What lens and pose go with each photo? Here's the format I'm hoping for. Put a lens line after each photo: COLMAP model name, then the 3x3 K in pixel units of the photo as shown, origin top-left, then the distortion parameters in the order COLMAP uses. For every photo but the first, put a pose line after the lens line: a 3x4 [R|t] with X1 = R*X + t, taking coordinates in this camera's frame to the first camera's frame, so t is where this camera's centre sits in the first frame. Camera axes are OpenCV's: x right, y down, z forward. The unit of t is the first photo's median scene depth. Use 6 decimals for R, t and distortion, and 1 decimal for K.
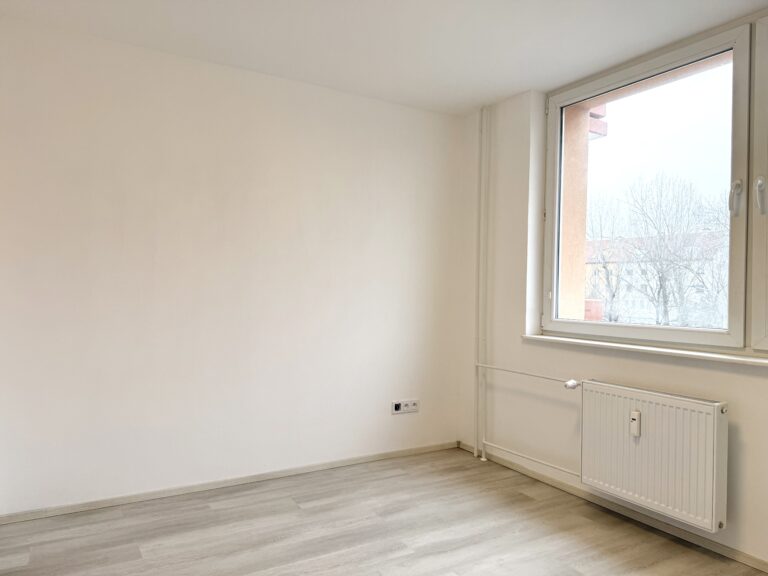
lens RADIAL K [[539.9, 0, 376.9], [0, 539.9, 287.9], [0, 0, 1]] dist [0.053123, -0.070553]
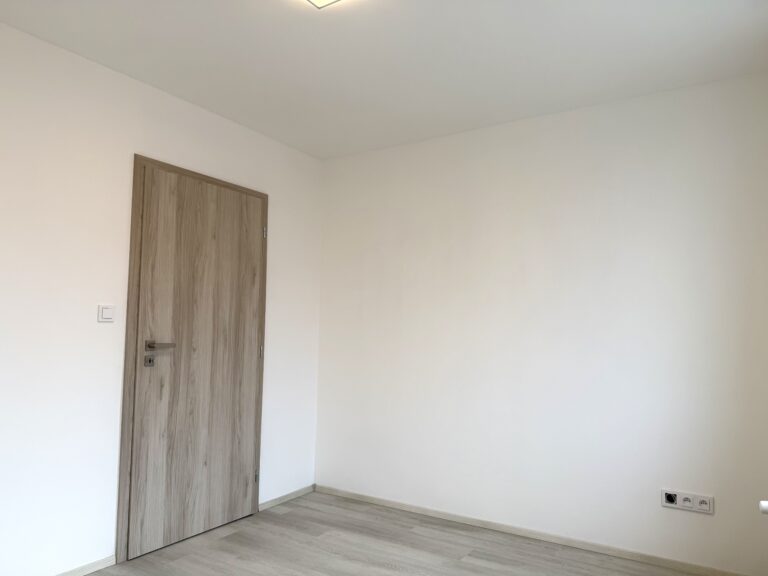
lens RADIAL K [[539.9, 0, 384.9], [0, 539.9, 289.7], [0, 0, 1]] dist [0.053123, -0.070553]
pose [[0.474954, -0.072831, -0.876991, 0.633369], [-0.008640, 0.996135, -0.087405, 0.011015], [0.879968, 0.049091, 0.472490, 0.369726]]
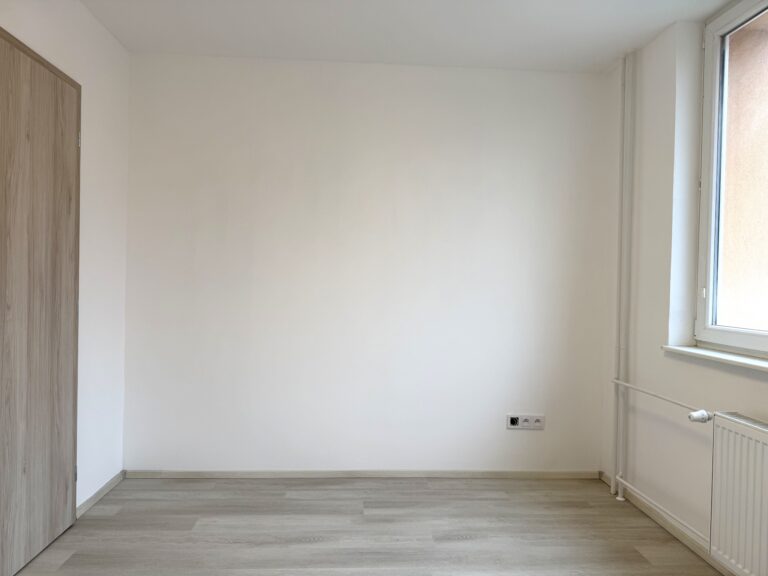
lens RADIAL K [[539.9, 0, 379.9], [0, 539.9, 292.1], [0, 0, 1]] dist [0.053123, -0.070553]
pose [[0.893488, 0.011390, -0.448942, 0.286056], [-0.007487, 0.999917, 0.010468, 0.007783], [0.449024, -0.005992, 0.893499, 0.155419]]
